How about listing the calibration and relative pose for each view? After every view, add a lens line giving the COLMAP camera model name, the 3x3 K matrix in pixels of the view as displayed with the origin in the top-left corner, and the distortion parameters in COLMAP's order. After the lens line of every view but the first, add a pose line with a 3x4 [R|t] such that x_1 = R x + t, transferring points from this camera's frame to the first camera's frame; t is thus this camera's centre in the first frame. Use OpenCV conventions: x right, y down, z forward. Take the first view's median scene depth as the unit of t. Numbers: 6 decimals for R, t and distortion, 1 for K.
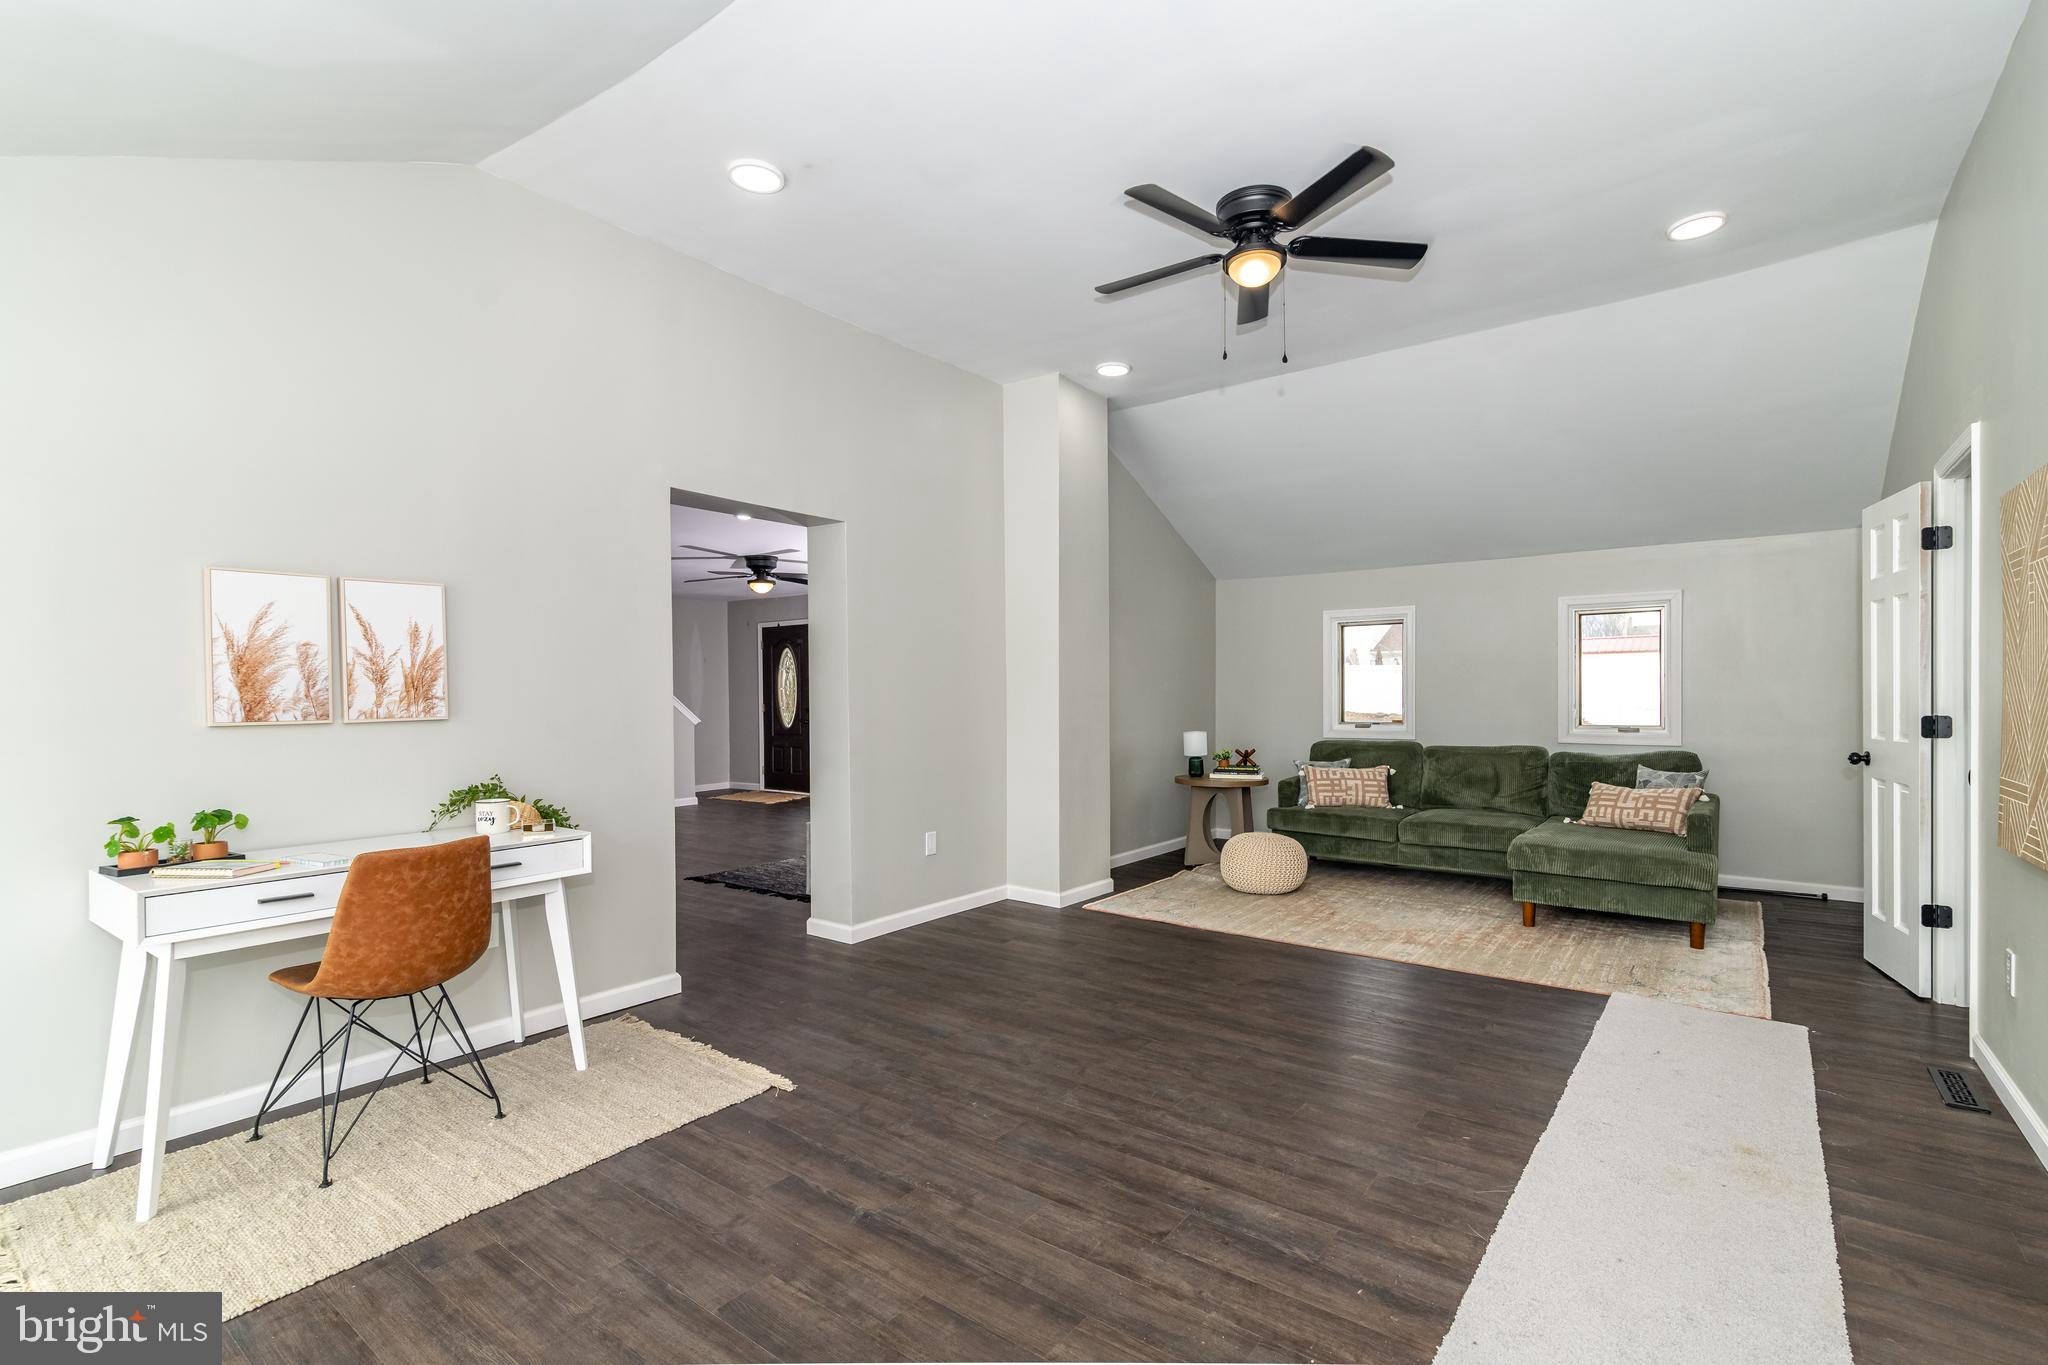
lens RADIAL K [[931.6, 0, 1020.6], [0, 931.6, 713.0], [0, 0, 1]] dist [0.000644, -0.000035]
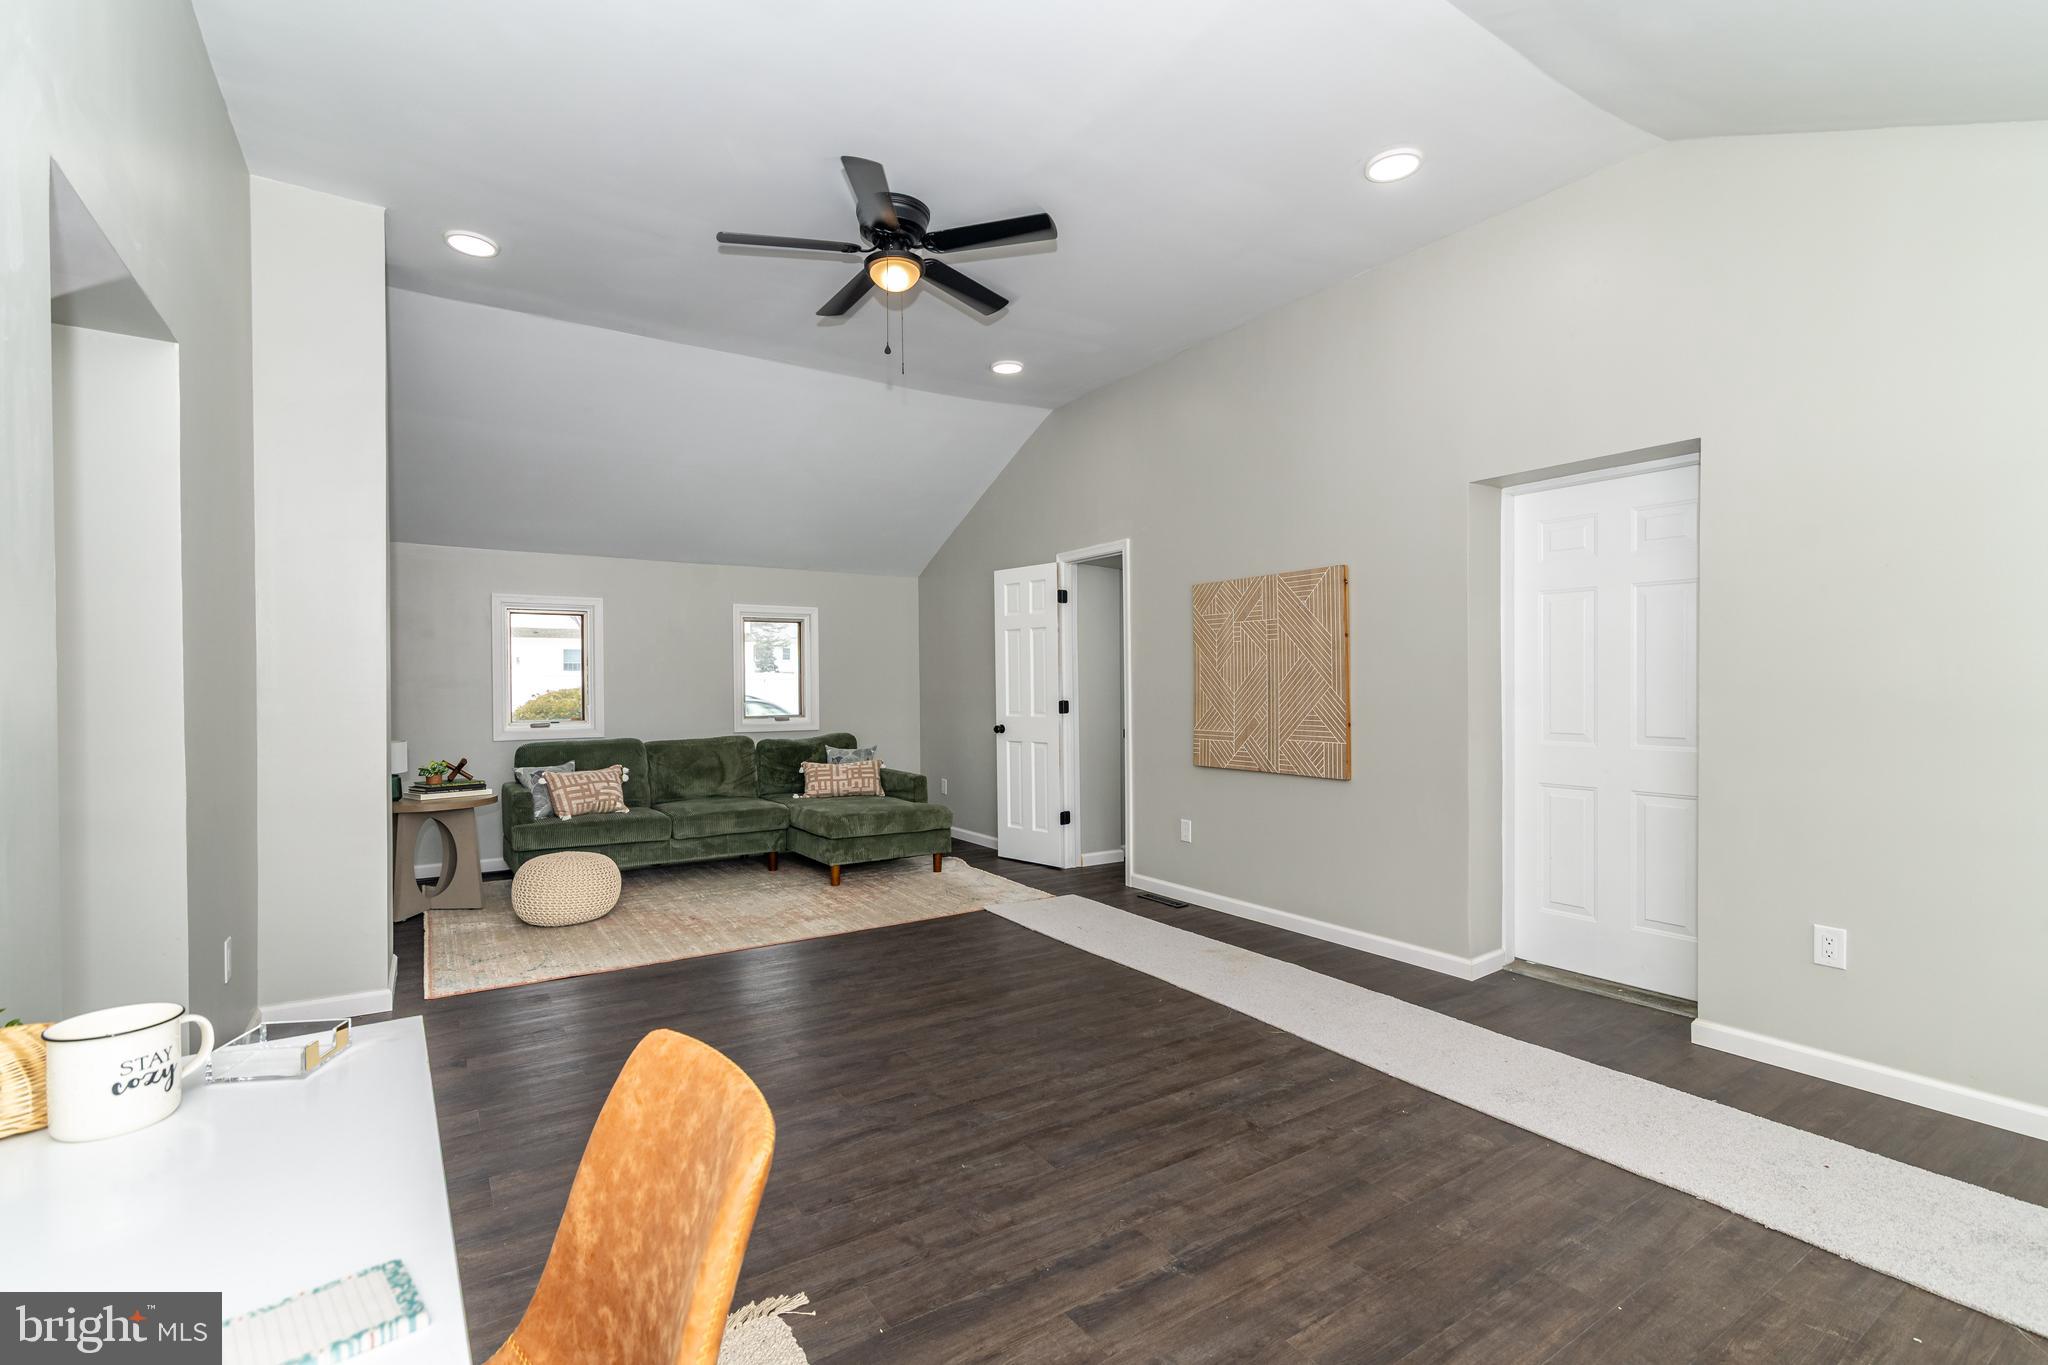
lens RADIAL K [[929.0, 0, 1024.0], [0, 929.0, 682.5], [0, 0, 1]] dist [-0.000376, -0.000073]
pose [[0.323323, 0.005703, 0.946271, -0.531905], [0.024253, 0.999603, -0.014311, -0.005954], [-0.945978, 0.027577, 0.323057, 0.419761]]
